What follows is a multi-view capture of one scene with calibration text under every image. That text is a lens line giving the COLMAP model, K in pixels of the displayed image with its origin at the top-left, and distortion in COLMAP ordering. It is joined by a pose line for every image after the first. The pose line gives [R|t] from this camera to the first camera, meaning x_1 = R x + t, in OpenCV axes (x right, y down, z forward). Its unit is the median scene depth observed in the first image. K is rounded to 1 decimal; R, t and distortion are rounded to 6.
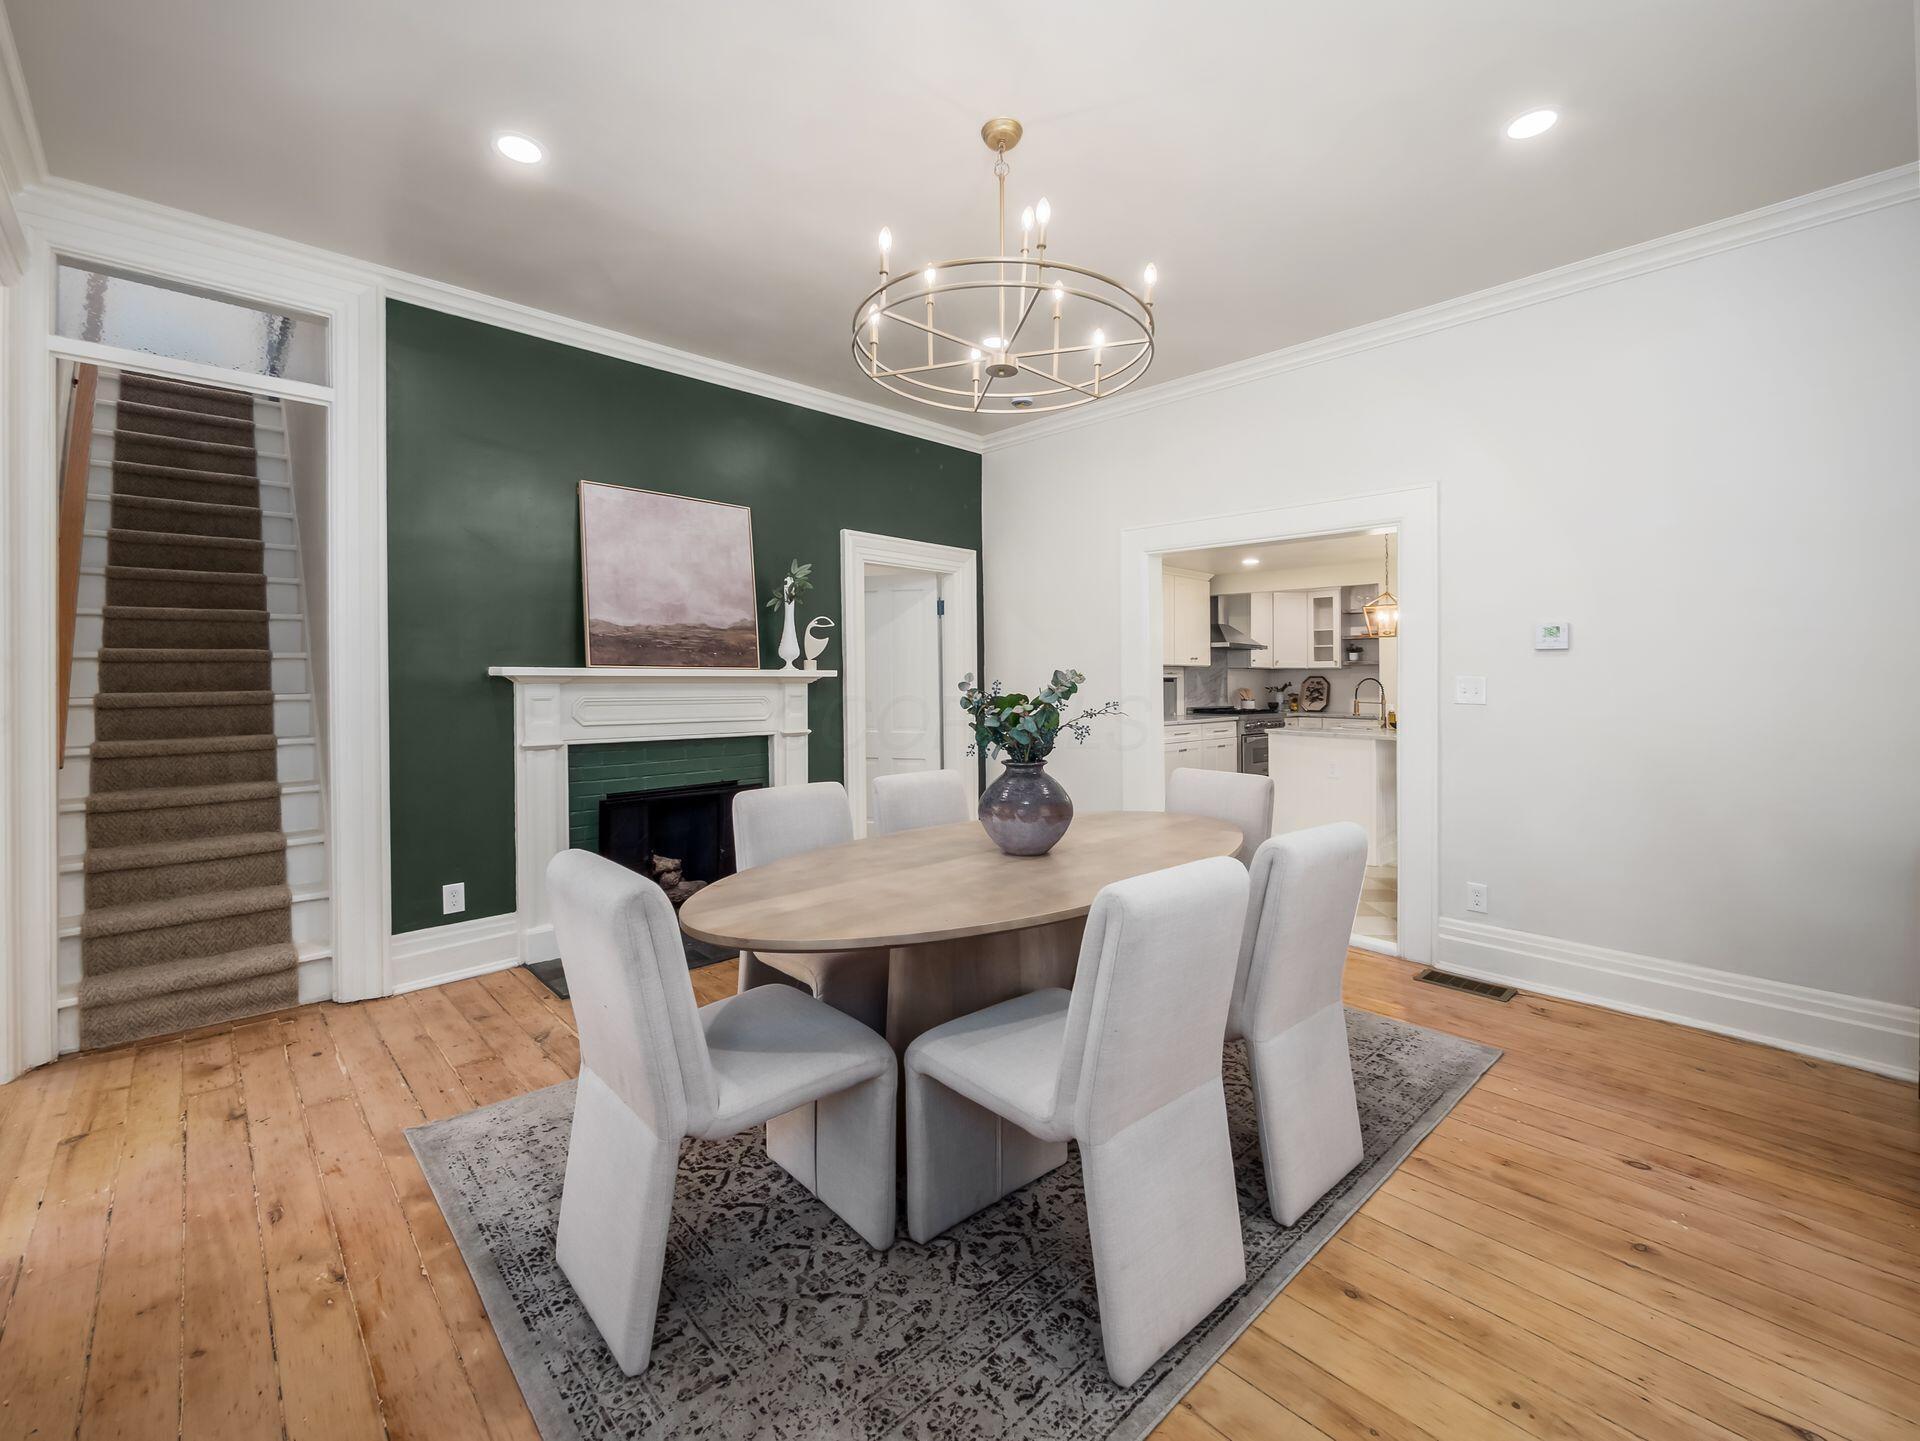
lens RADIAL K [[831.4, 0, 958.9], [0, 831.4, 678.7], [0, 0, 1]] dist [-0.000377, -0.000025]
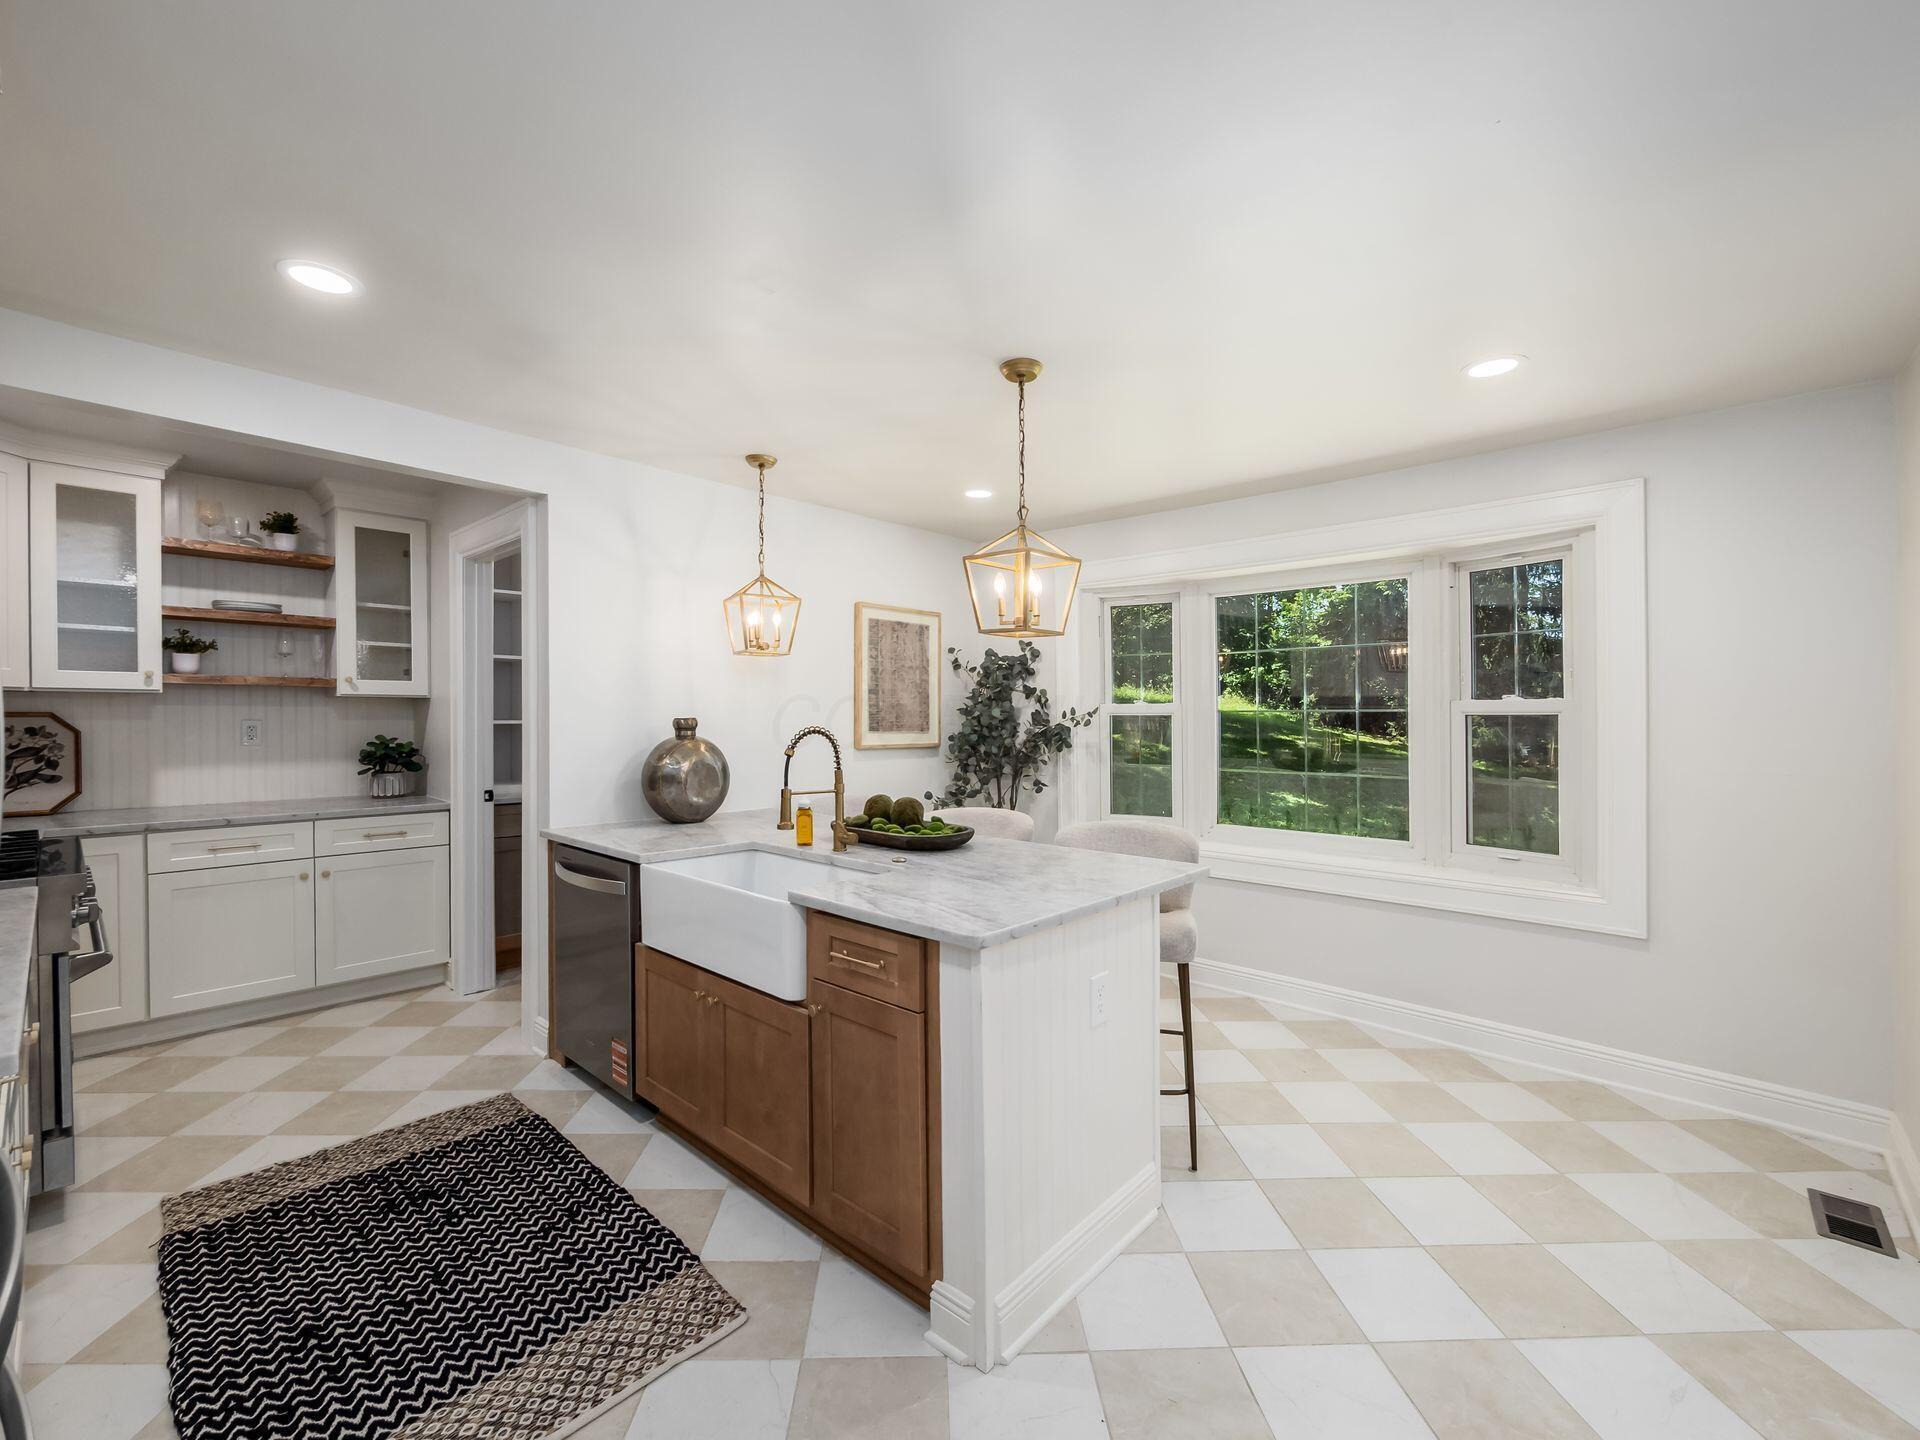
lens RADIAL K [[814.3, 0, 939.2], [0, 814.3, 728.4], [0, 0, 1]] dist [-0.000366, -0.000235]
pose [[-0.062691, -0.021244, 0.997807, 0.074958], [-0.009142, 0.999744, 0.020711, -0.007399], [-0.997991, -0.007824, -0.062870, 0.694712]]
